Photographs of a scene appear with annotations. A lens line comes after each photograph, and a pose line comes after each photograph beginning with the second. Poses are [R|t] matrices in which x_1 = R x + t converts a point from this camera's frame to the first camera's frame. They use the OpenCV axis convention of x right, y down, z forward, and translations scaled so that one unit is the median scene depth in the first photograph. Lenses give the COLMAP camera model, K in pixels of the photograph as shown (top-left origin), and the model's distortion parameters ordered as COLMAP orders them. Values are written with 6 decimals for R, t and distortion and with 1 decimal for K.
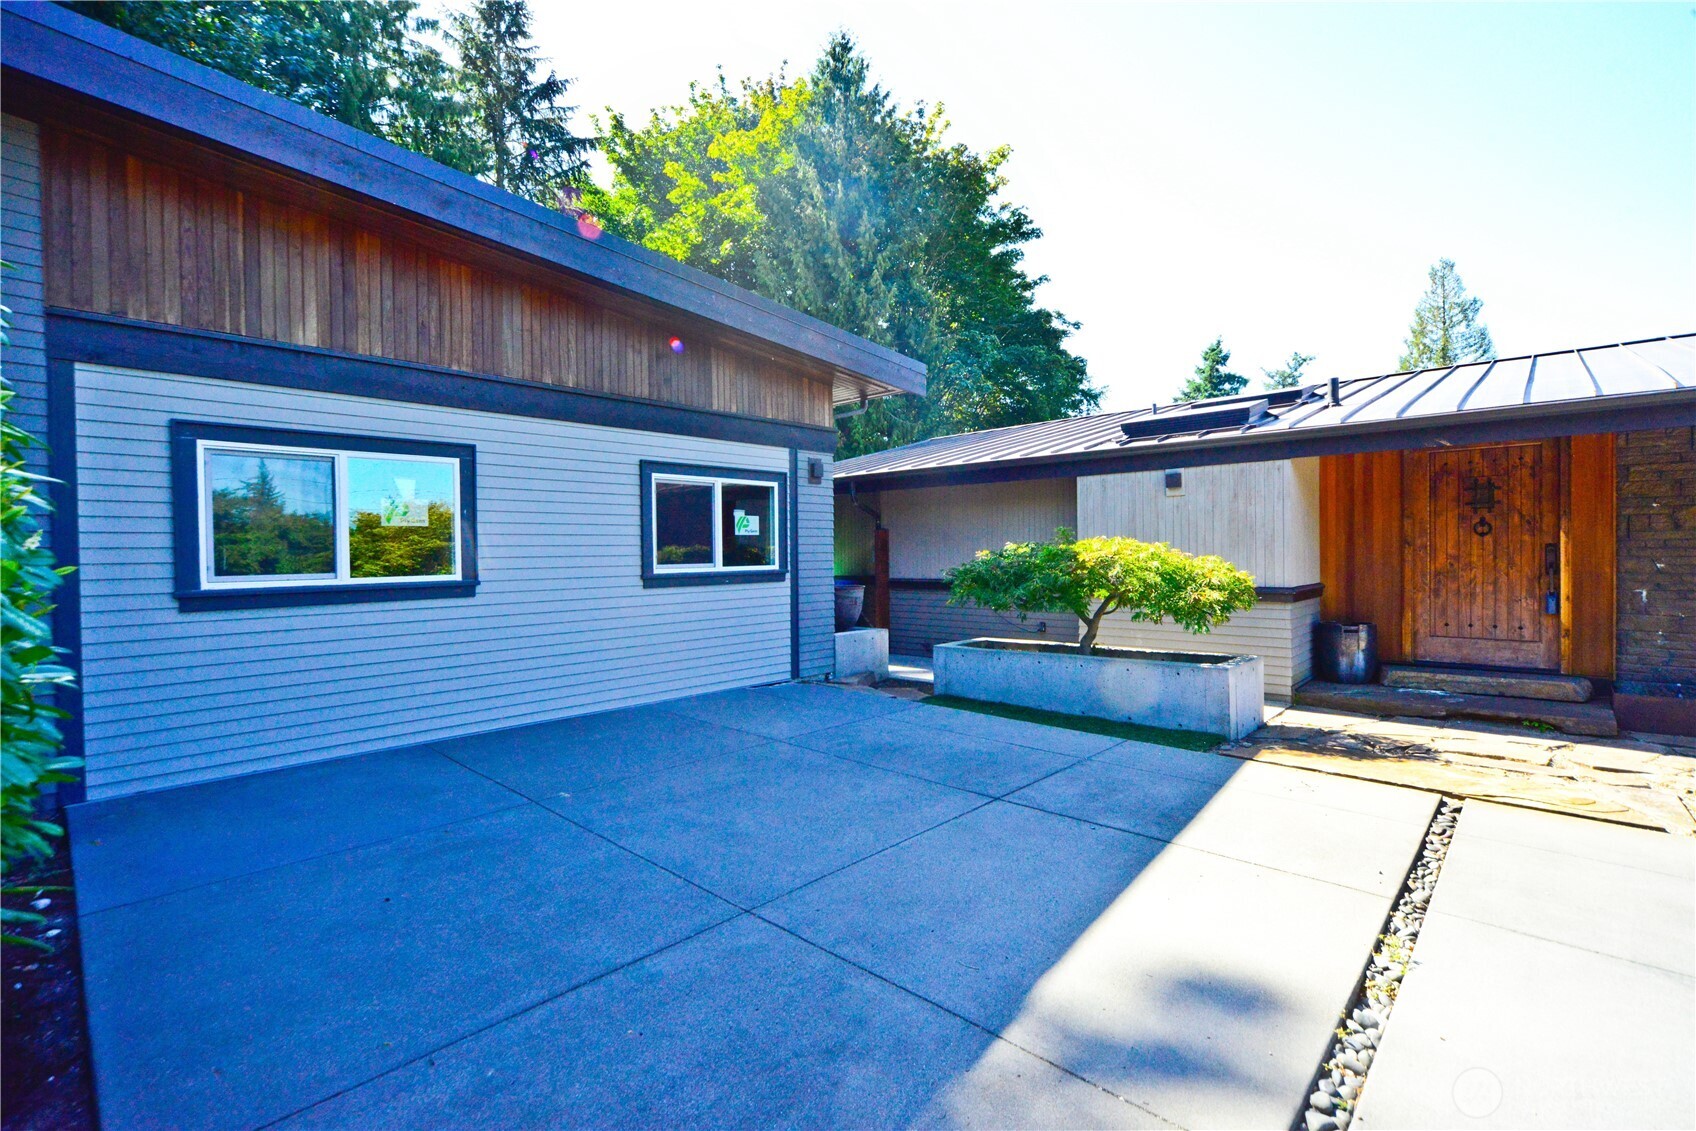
lens RADIAL K [[756.9, 0, 841.6], [0, 756.9, 565.0], [0, 0, 1]] dist [-0.010398, 0.003369]
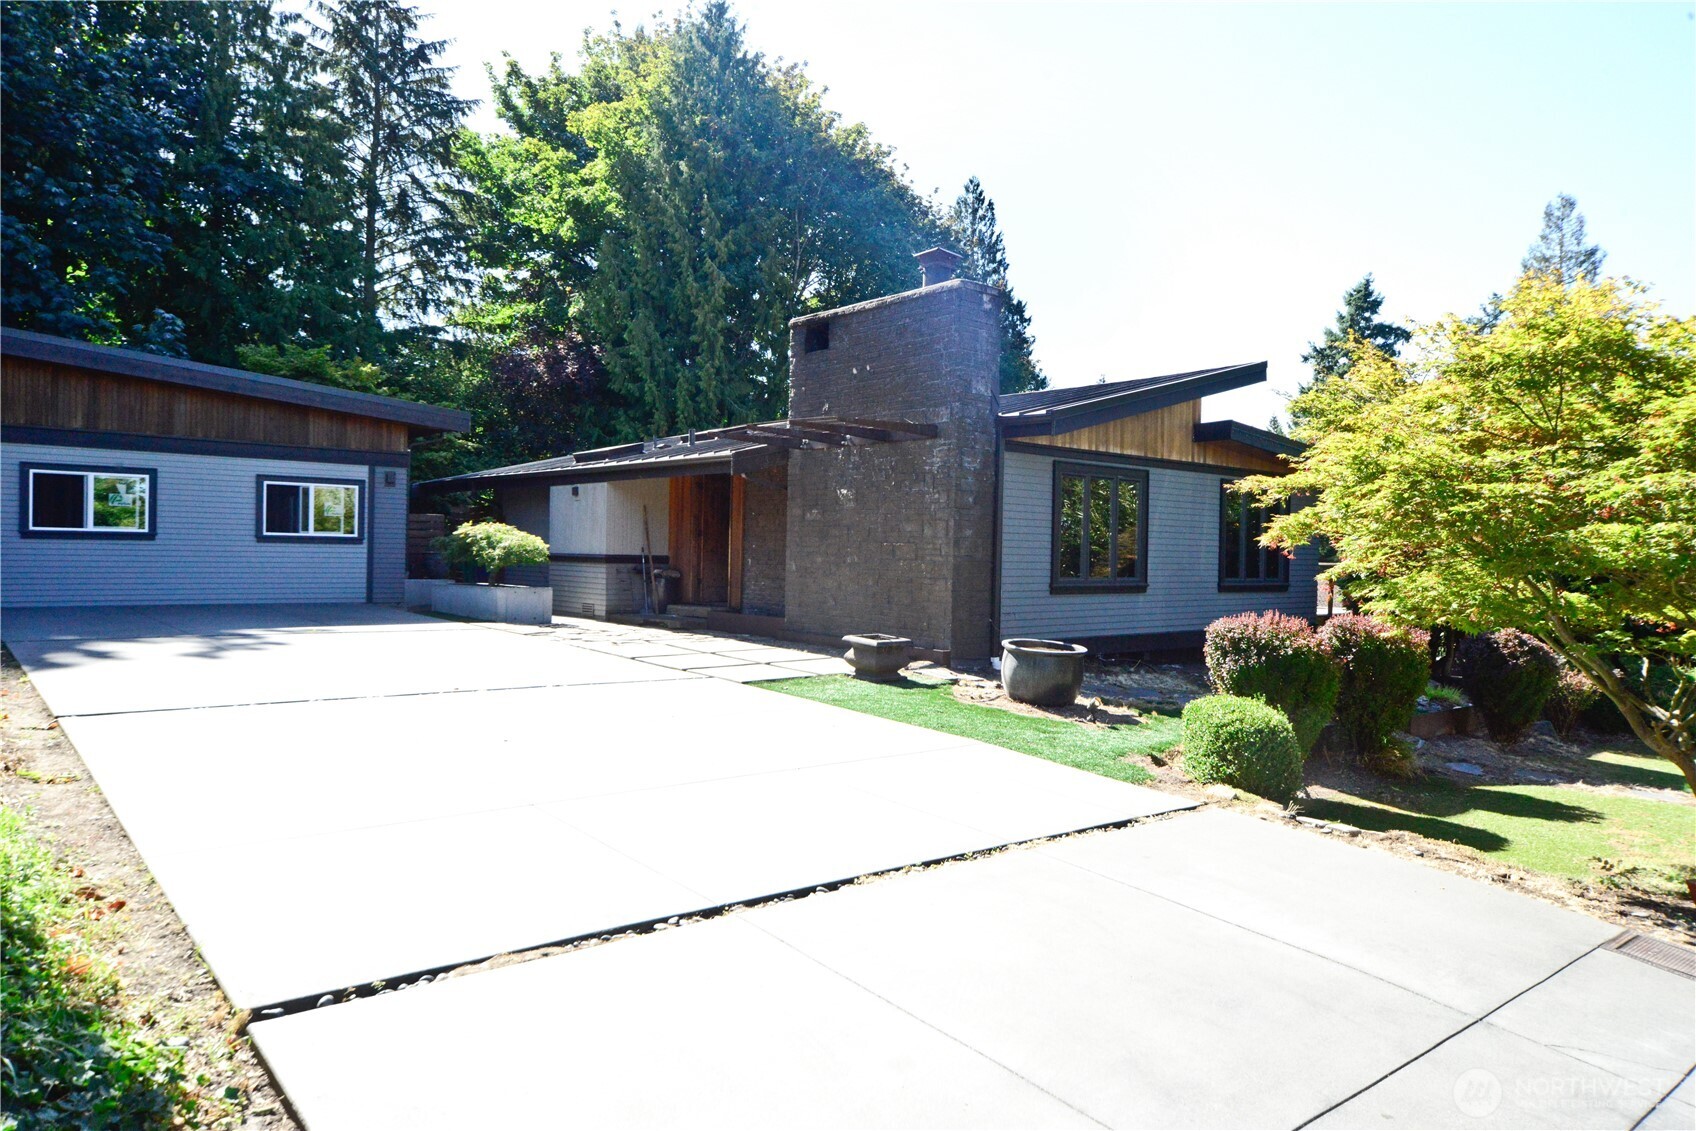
lens RADIAL K [[1106.8, 0, 853.3], [0, 1106.8, 570.9], [0, 0, 1]] dist [-0.002784, 0.006494]
pose [[0.993284, 0.035235, -0.110208, 1.288886], [-0.035257, 0.999377, 0.001745, 0.037627], [0.110201, 0.002152, 0.993907, -1.331644]]
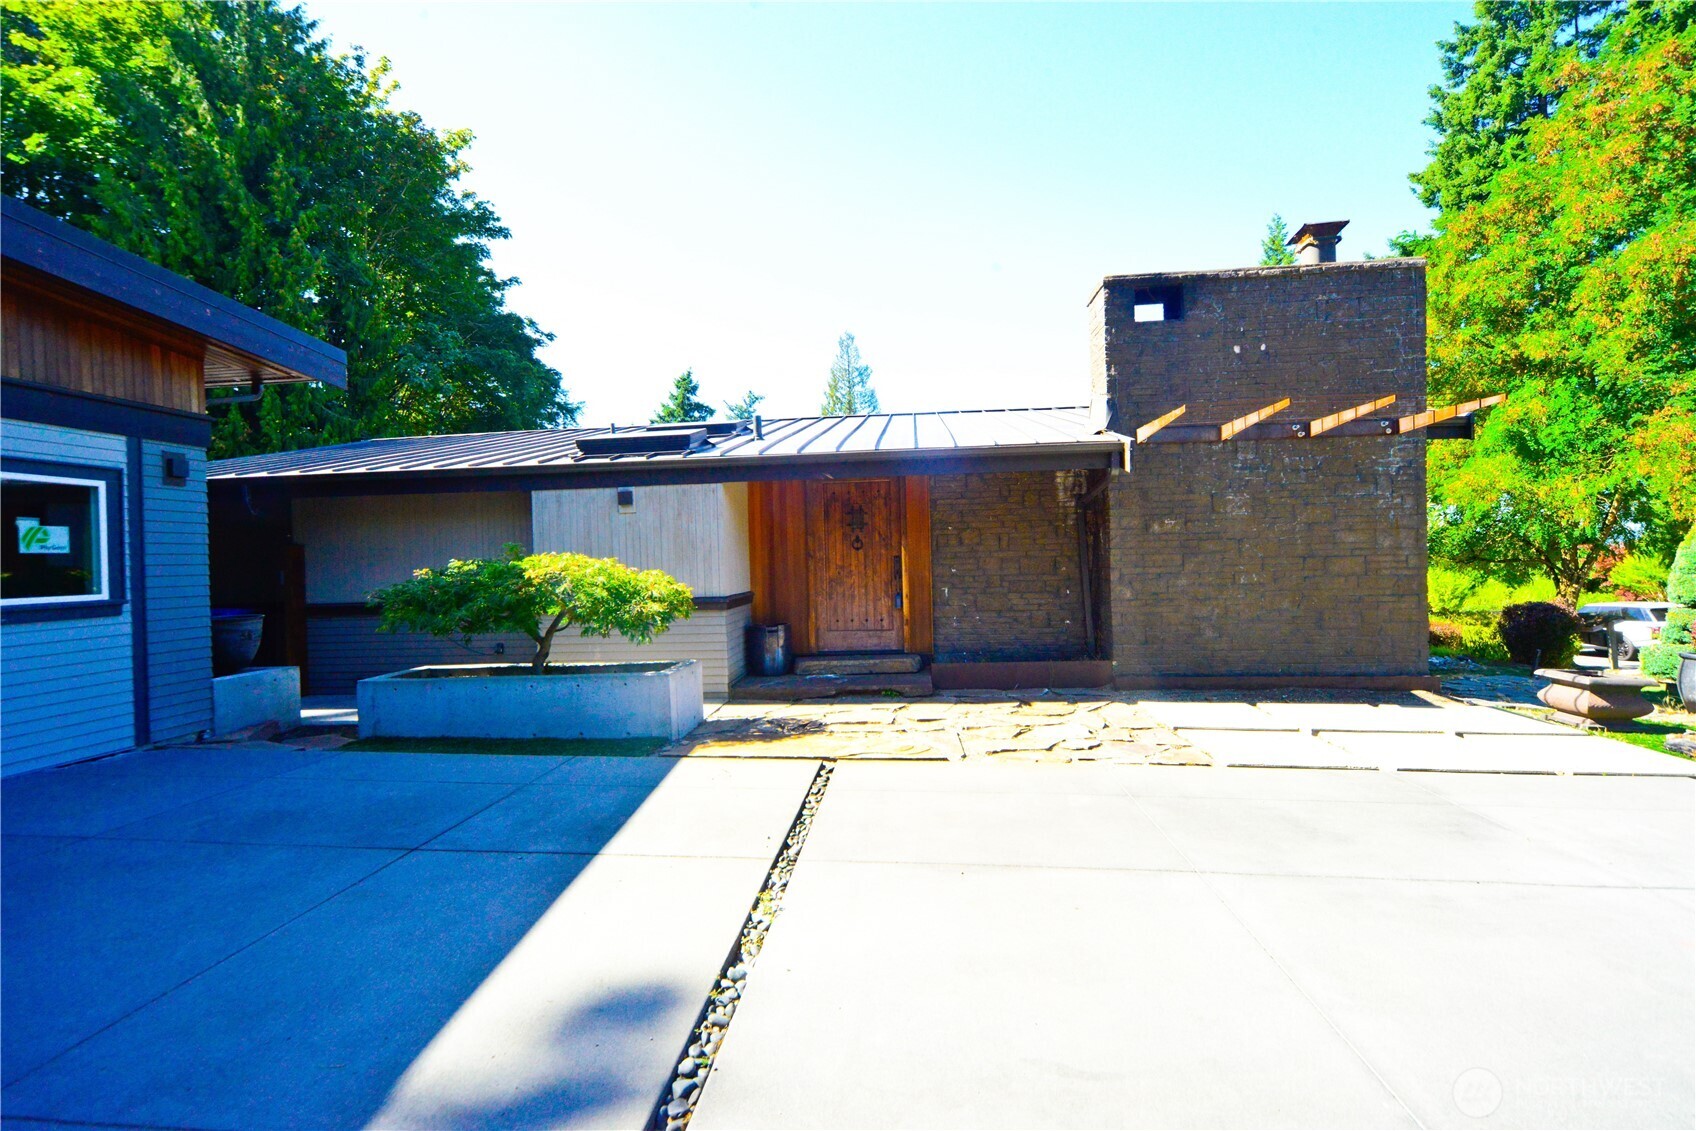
lens RADIAL K [[756.9, 0, 839.6], [0, 756.9, 565.3], [0, 0, 1]] dist [-0.010398, 0.003369]
pose [[0.795323, -0.016071, 0.605973, 0.038744], [0.027015, 0.999595, -0.008946, -0.001854], [-0.605584, 0.023485, 0.795435, -0.008384]]
